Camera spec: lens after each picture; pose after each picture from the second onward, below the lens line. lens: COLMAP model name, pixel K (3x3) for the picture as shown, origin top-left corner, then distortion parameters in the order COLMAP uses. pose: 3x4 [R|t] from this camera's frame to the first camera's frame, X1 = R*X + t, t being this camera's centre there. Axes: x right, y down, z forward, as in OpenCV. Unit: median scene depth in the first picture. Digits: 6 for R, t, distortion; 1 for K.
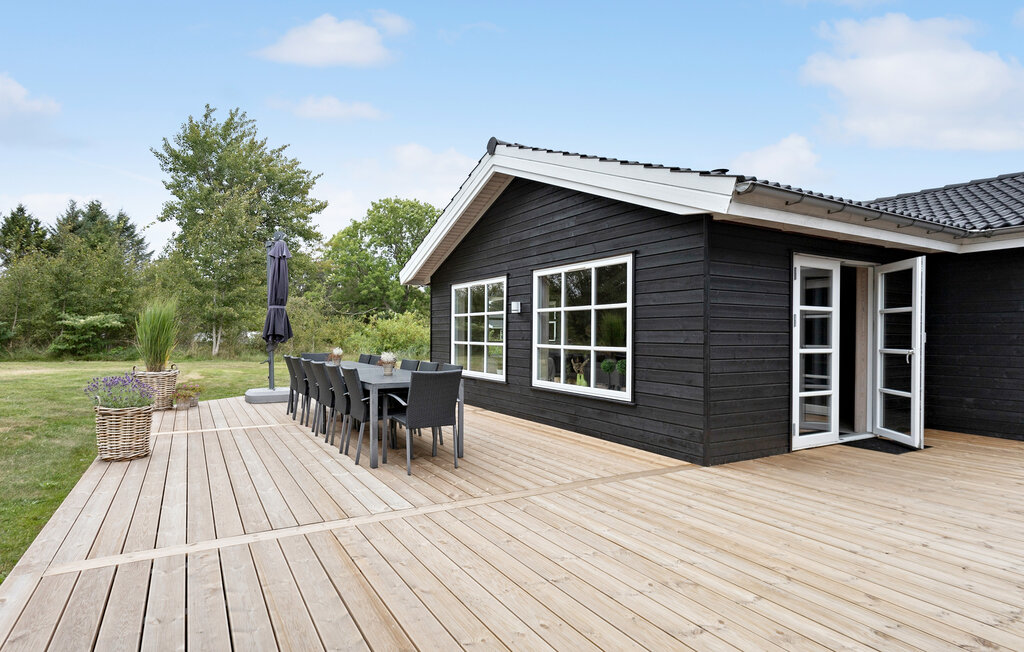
lens RADIAL K [[561.9, 0, 511.4], [0, 561.9, 331.0], [0, 0, 1]] dist [0.000730, 0.009961]
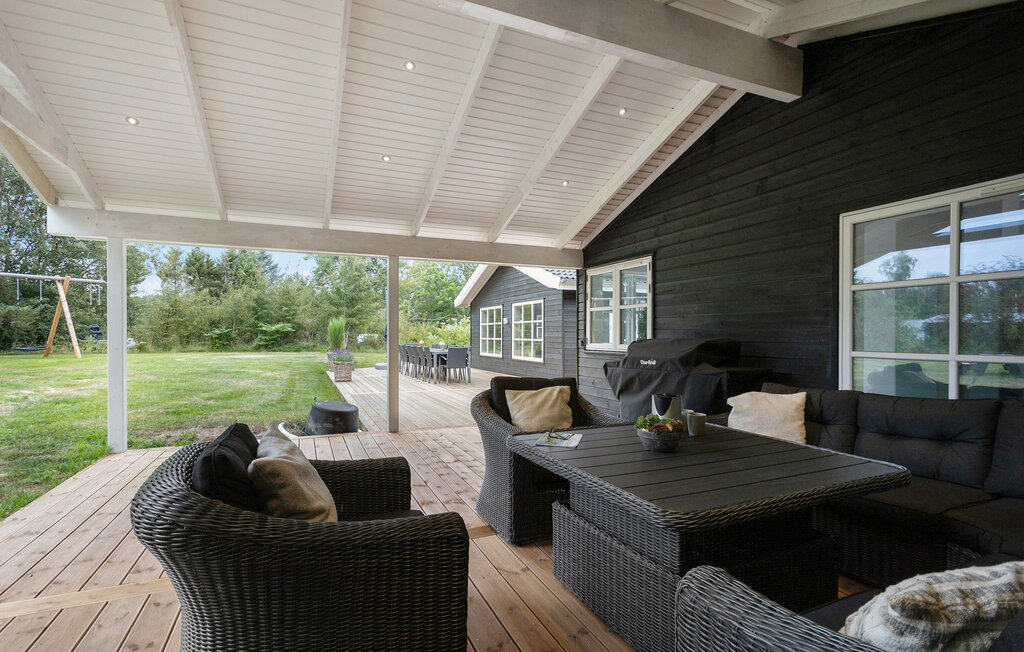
lens RADIAL K [[496.1, 0, 513.7], [0, 496.1, 329.8], [0, 0, 1]] dist [-0.000447, -0.000104]
pose [[0.993709, -0.005834, -0.111844, 0.209657], [0.005179, 0.999968, -0.006148, 0.002227], [0.111876, 0.005530, 0.993707, -0.697321]]
